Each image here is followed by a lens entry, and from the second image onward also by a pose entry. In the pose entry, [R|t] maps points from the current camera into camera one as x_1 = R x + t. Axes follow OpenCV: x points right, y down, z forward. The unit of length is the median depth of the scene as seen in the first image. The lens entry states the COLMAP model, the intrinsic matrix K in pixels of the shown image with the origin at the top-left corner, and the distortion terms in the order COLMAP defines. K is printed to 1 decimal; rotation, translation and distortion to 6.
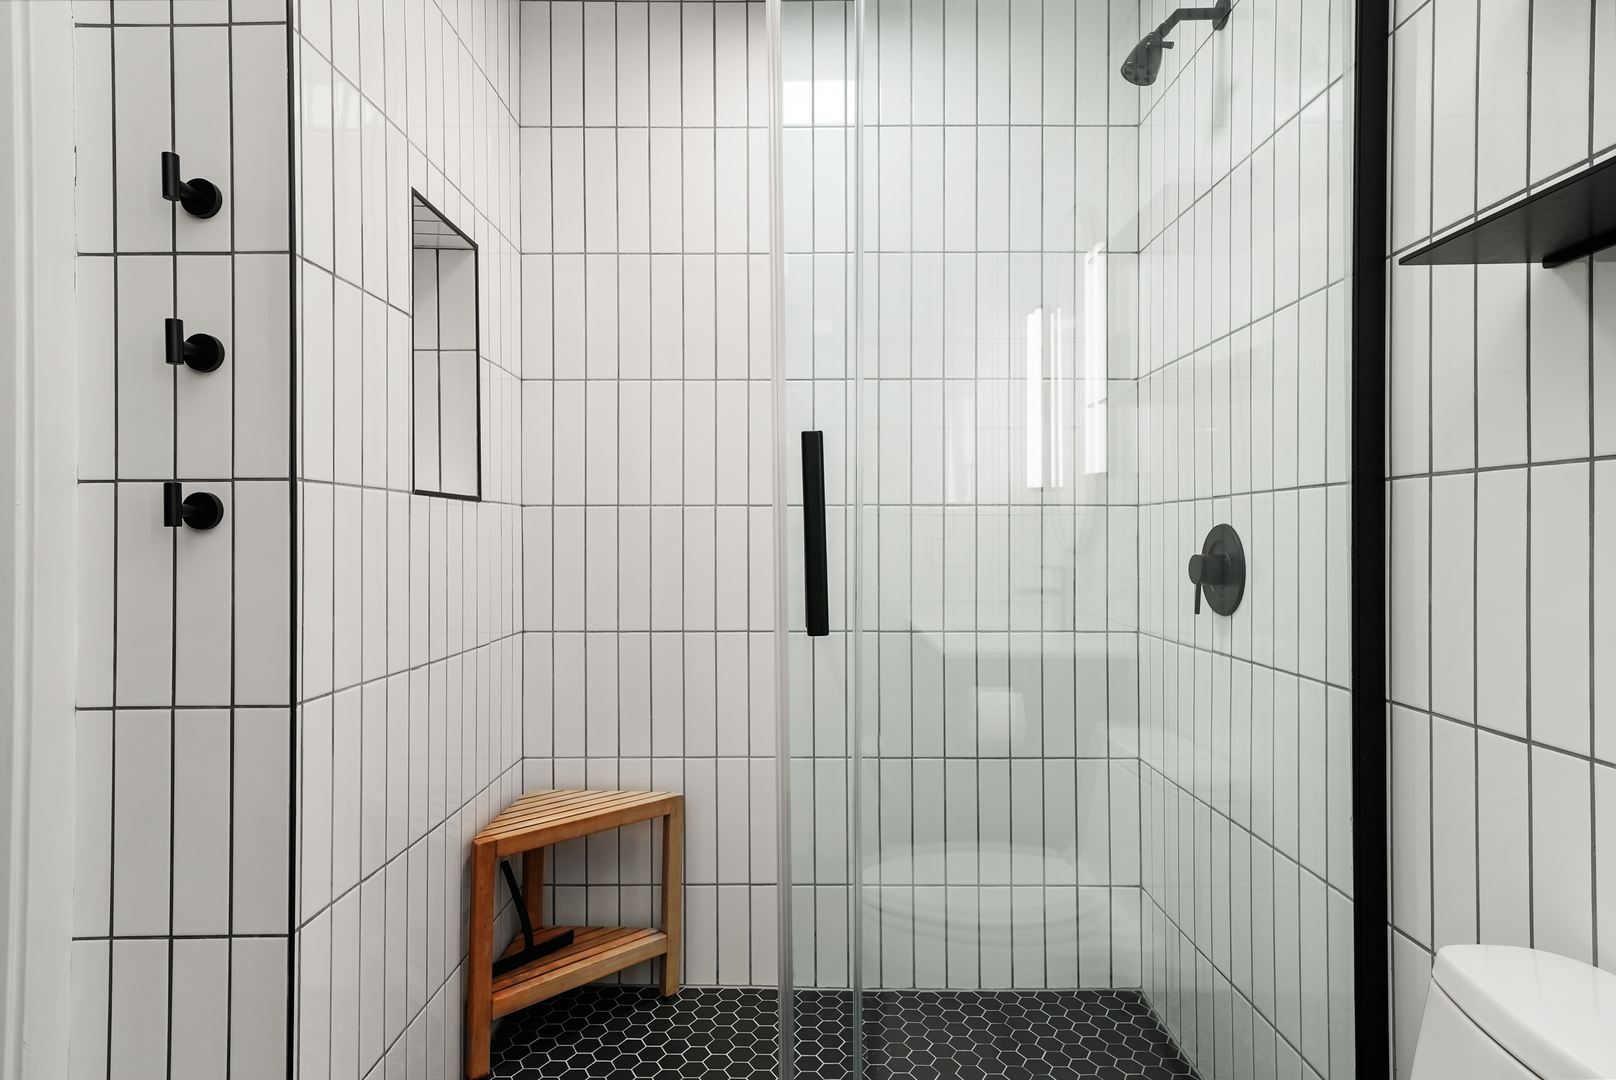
lens RADIAL K [[910.3, 0, 804.8], [0, 910.3, 531.2], [0, 0, 1]] dist [0.019865, 0.000151]
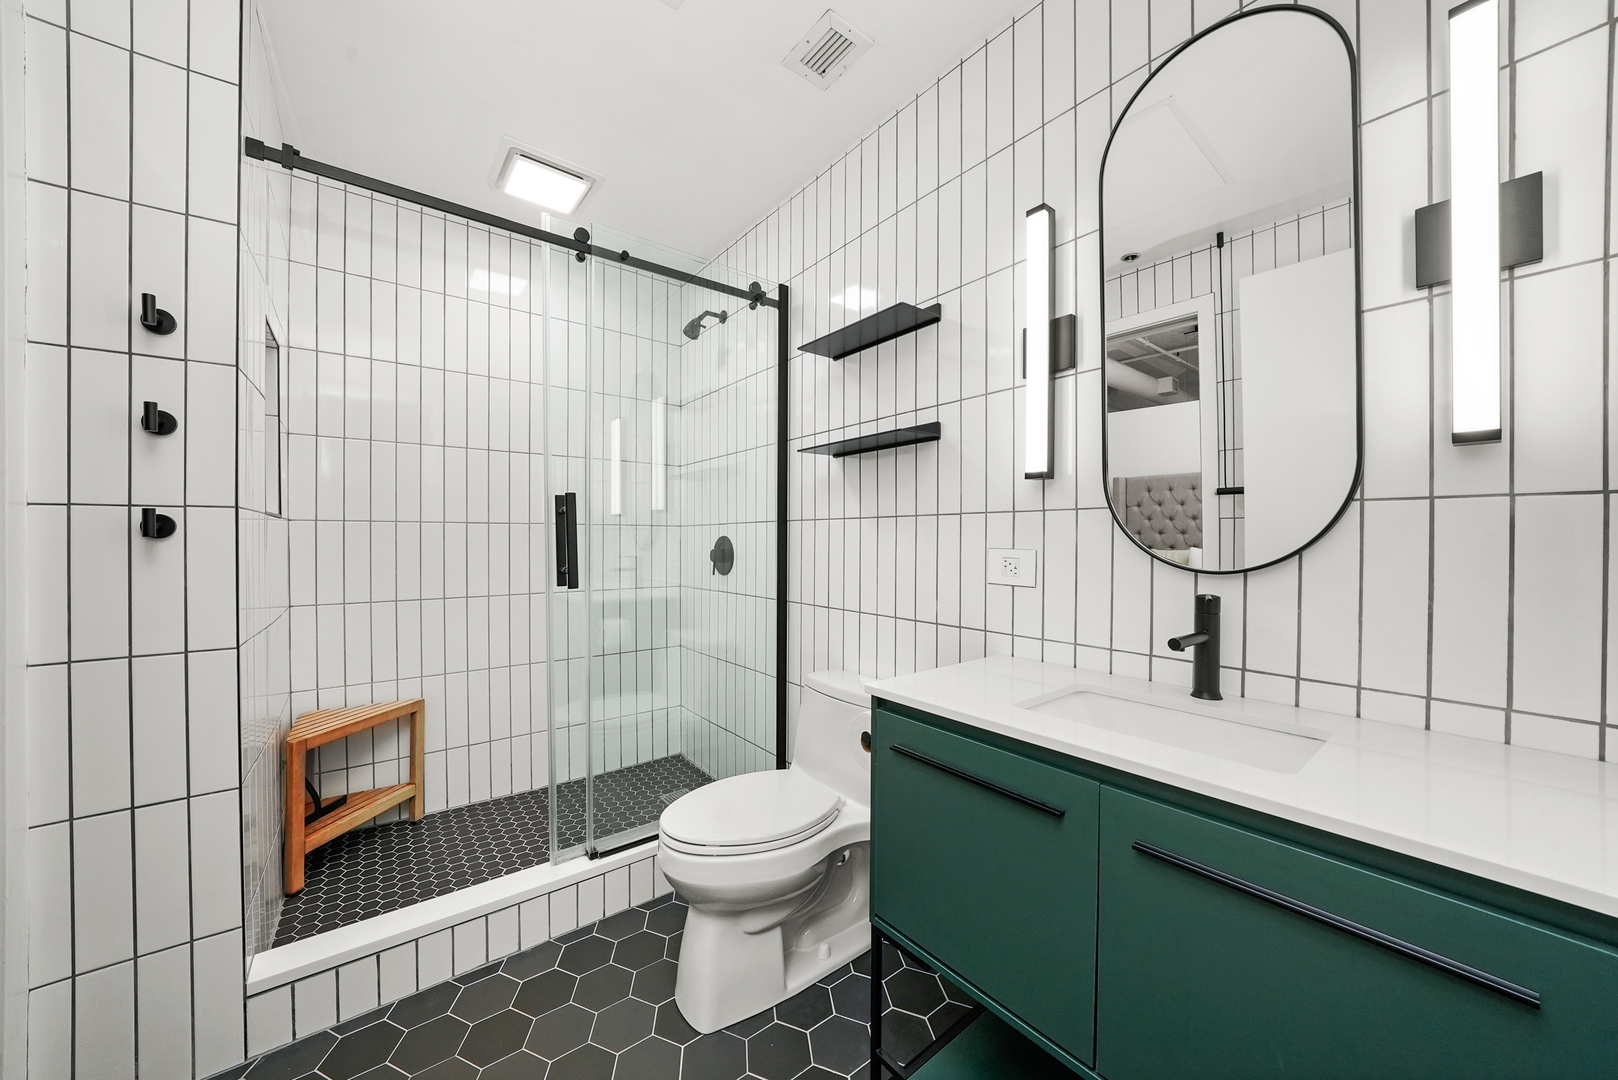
lens RADIAL K [[588.3, 0, 815.0], [0, 588.3, 533.5], [0, 0, 1]] dist [-0.021292, 0.000276]
pose [[0.781052, 0.006468, 0.624433, -0.260396], [-0.004926, 0.999979, -0.004197, -0.007327], [-0.624447, 0.000203, 0.781067, -0.276844]]
